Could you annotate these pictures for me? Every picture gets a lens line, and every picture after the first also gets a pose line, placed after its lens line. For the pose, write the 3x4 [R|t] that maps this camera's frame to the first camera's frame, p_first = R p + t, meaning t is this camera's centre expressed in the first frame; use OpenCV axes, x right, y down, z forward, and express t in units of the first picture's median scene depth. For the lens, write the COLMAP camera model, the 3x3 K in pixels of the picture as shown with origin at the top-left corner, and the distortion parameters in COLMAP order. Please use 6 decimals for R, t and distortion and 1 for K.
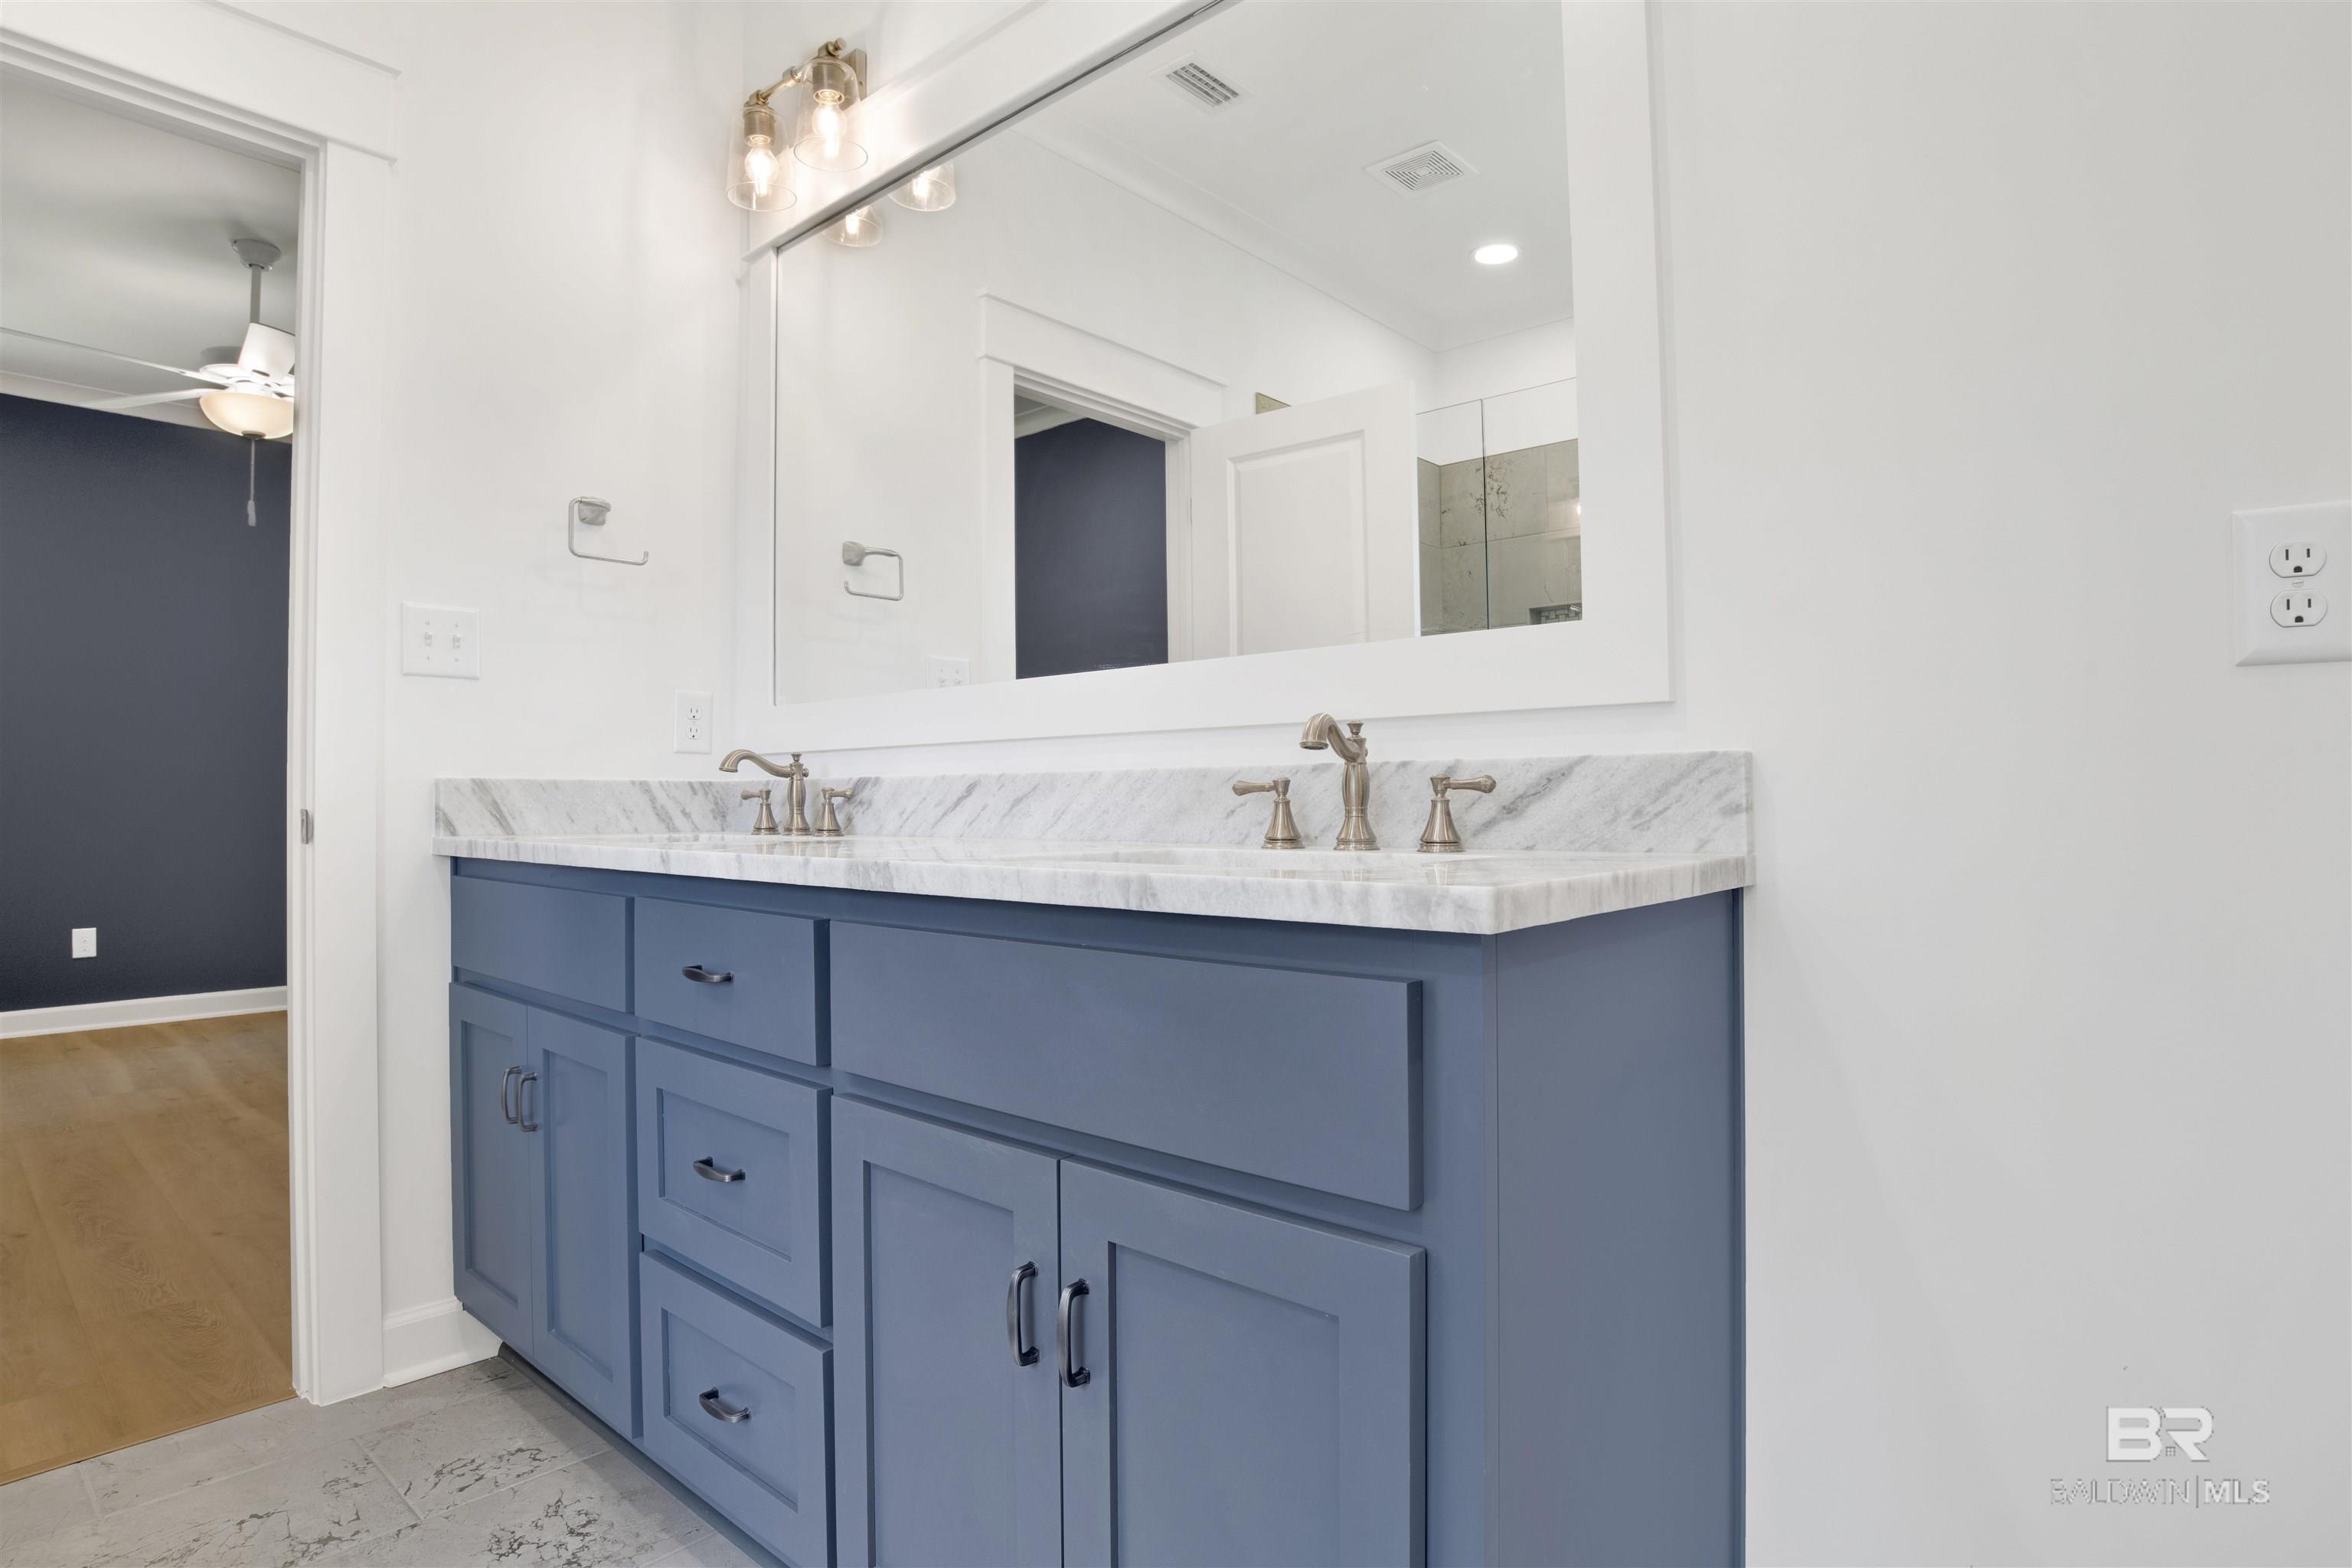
lens RADIAL K [[1260.3, 0, 1188.5], [0, 1260.3, 789.5], [0, 0, 1]] dist [-0.045752, 0.003591]
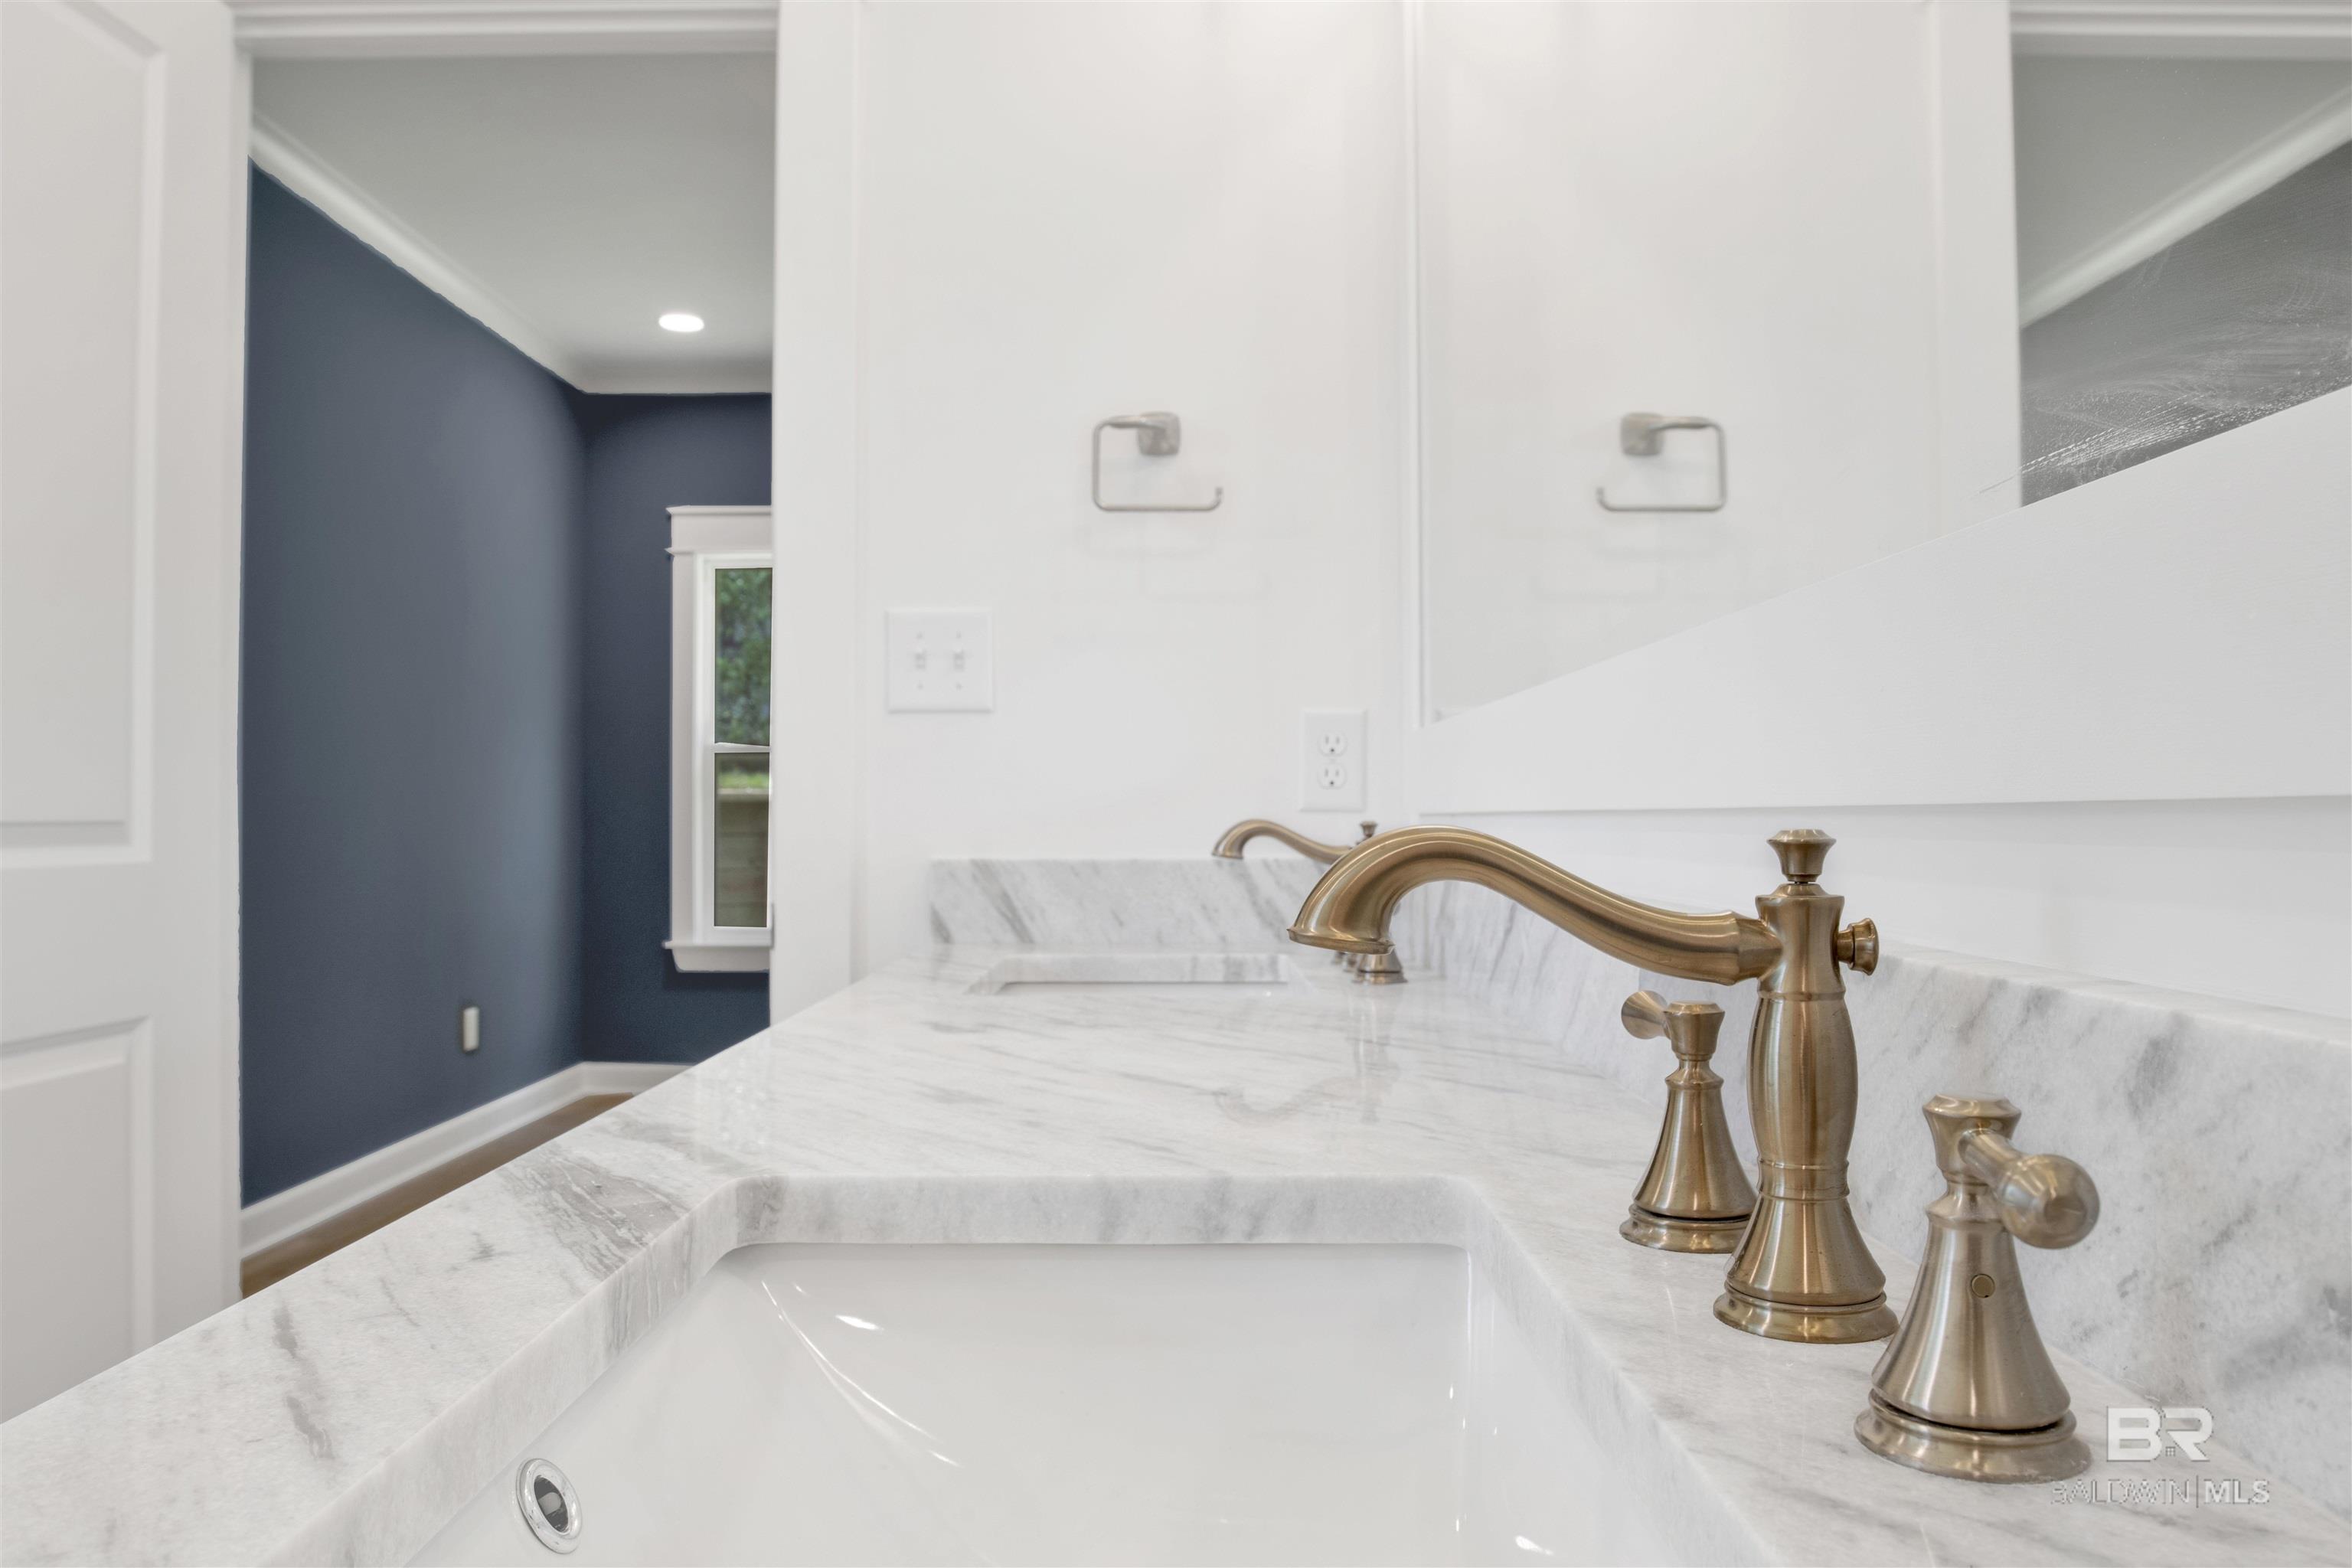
lens RADIAL K [[1749.9, 0, 1173.6], [0, 1749.9, 792.5], [0, 0, 1]] dist [-0.034798, -0.002144]
pose [[0.665552, -0.009895, -0.746286, 0.202855], [0.010145, 0.999940, -0.004211, -0.039493], [0.746282, -0.004768, 0.665612, 0.436565]]
